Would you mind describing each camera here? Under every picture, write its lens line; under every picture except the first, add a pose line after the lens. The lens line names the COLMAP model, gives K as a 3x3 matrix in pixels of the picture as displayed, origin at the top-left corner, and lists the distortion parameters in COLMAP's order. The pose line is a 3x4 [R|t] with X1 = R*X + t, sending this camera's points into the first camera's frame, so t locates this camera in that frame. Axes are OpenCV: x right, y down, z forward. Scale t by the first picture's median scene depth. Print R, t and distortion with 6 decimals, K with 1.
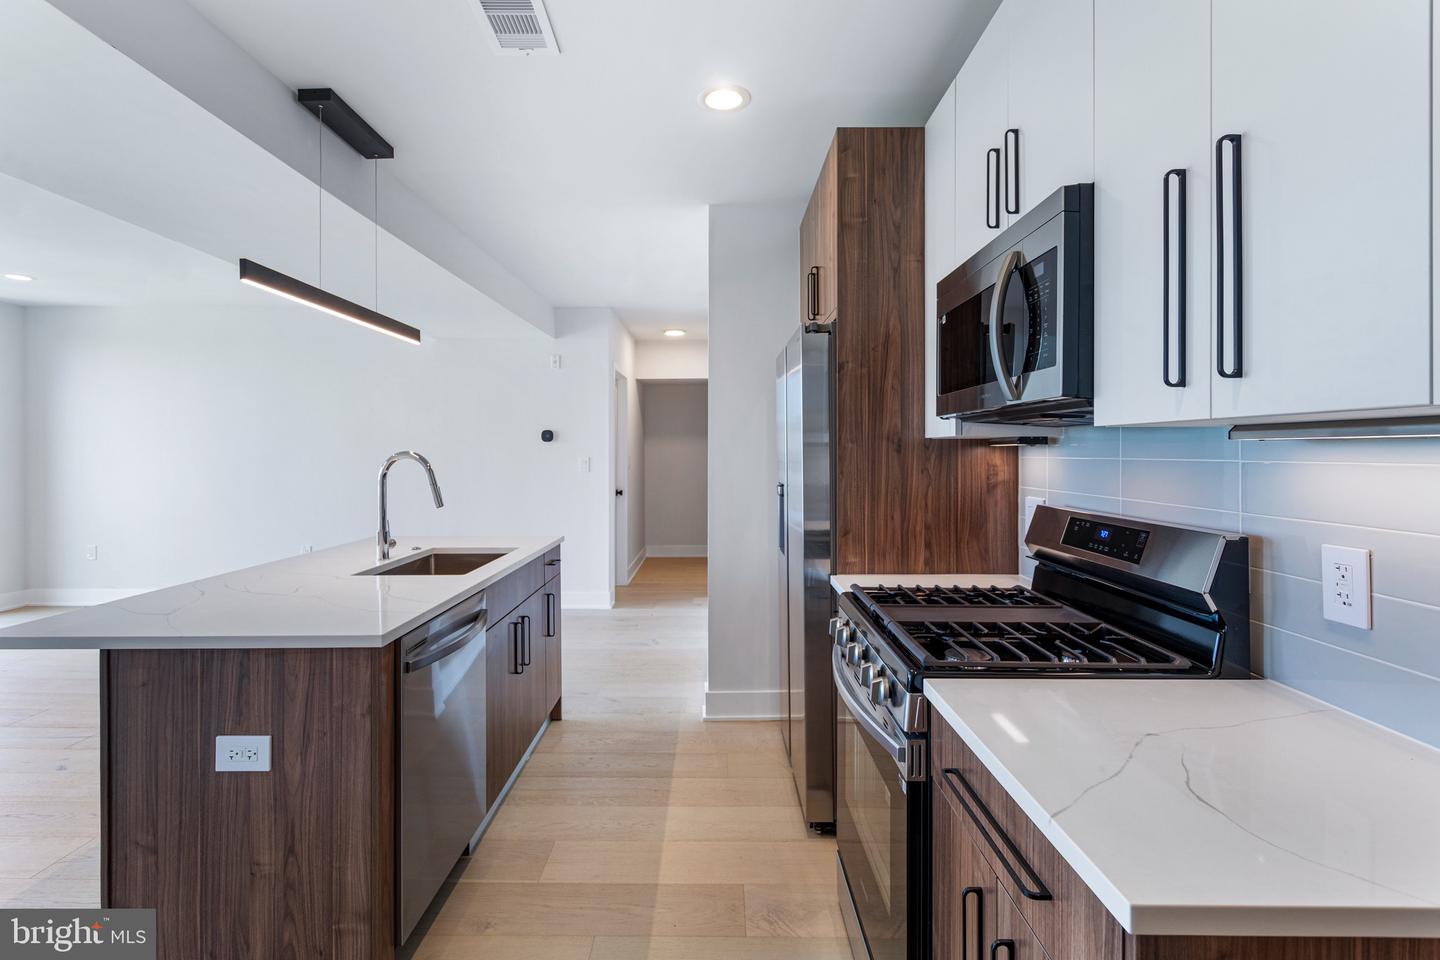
lens RADIAL K [[684.3, 0, 719.1], [0, 684.3, 452.8], [0, 0, 1]] dist [-0.002636, 0.001352]
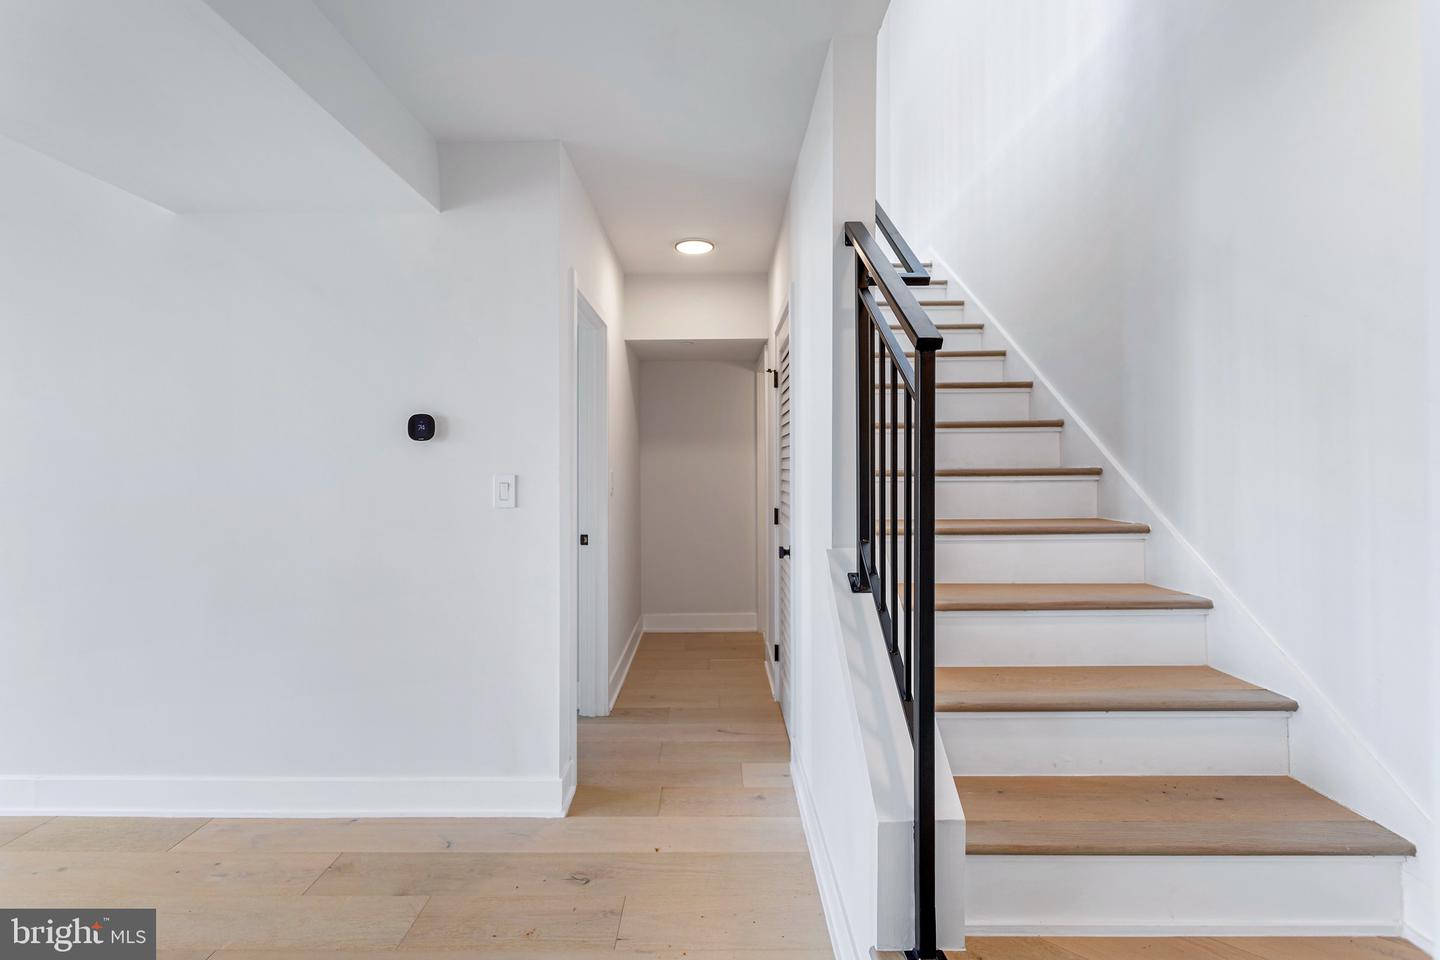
lens RADIAL K [[684.3, 0, 719.1], [0, 684.3, 452.8], [0, 0, 1]] dist [-0.002636, 0.001352]
pose [[0.999988, -0.003093, 0.003709, -0.113552], [0.003156, 0.999850, -0.017001, 0.000186], [-0.003656, 0.017012, 0.999849, 1.072745]]
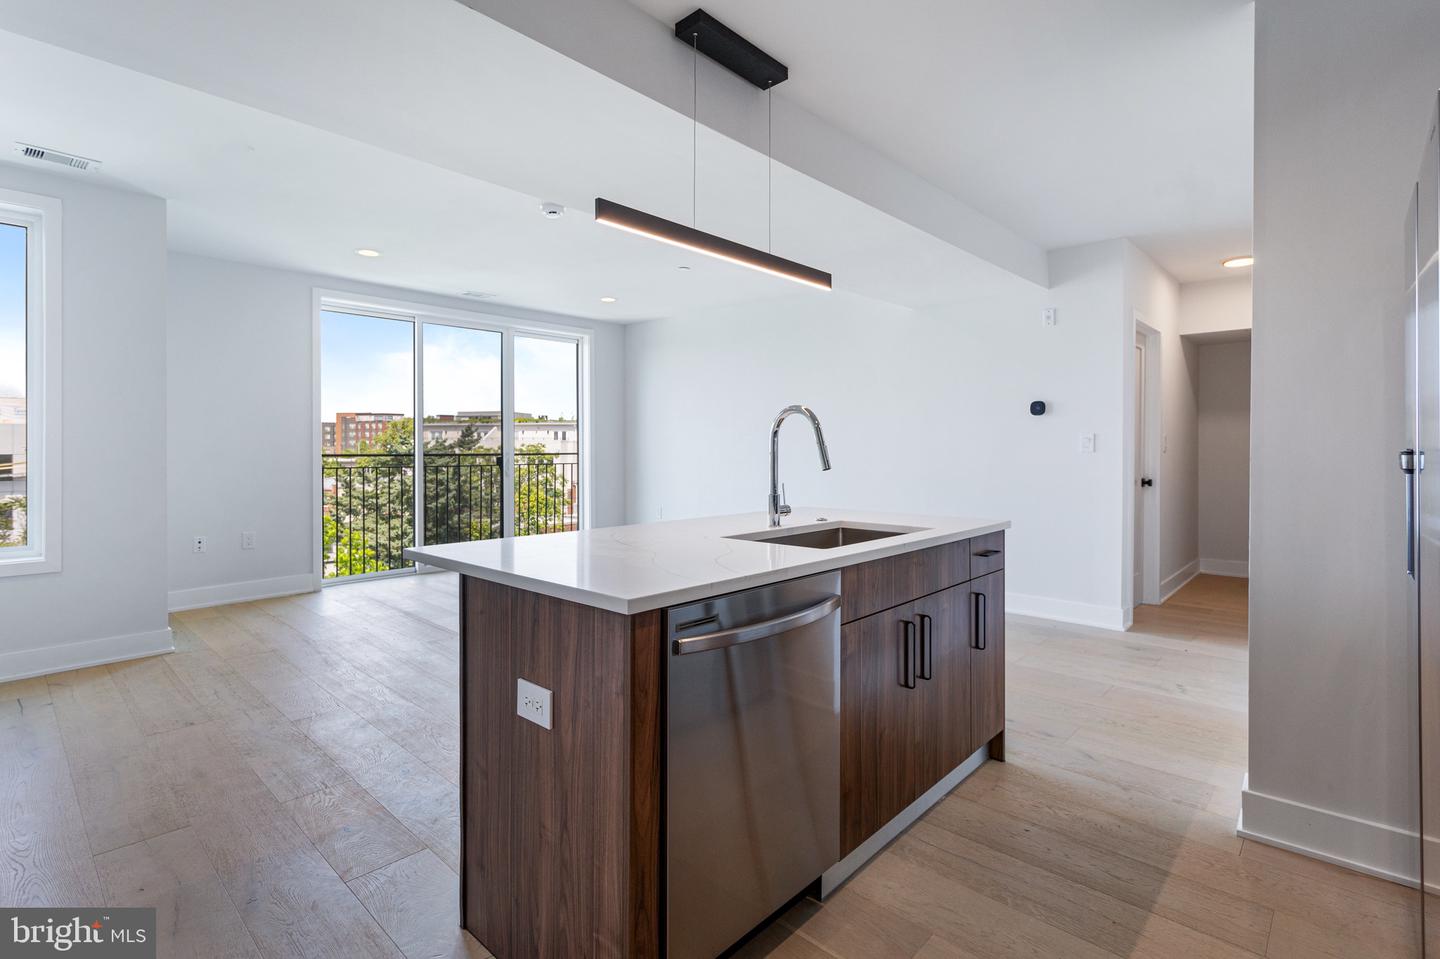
lens RADIAL K [[684.3, 0, 719.1], [0, 684.3, 452.3], [0, 0, 1]] dist [-0.002636, 0.001352]
pose [[0.728374, 0.006621, -0.685148, 0.067244], [-0.003071, 0.999975, 0.006399, 0.047409], [0.685173, -0.002557, 0.728376, 0.260357]]
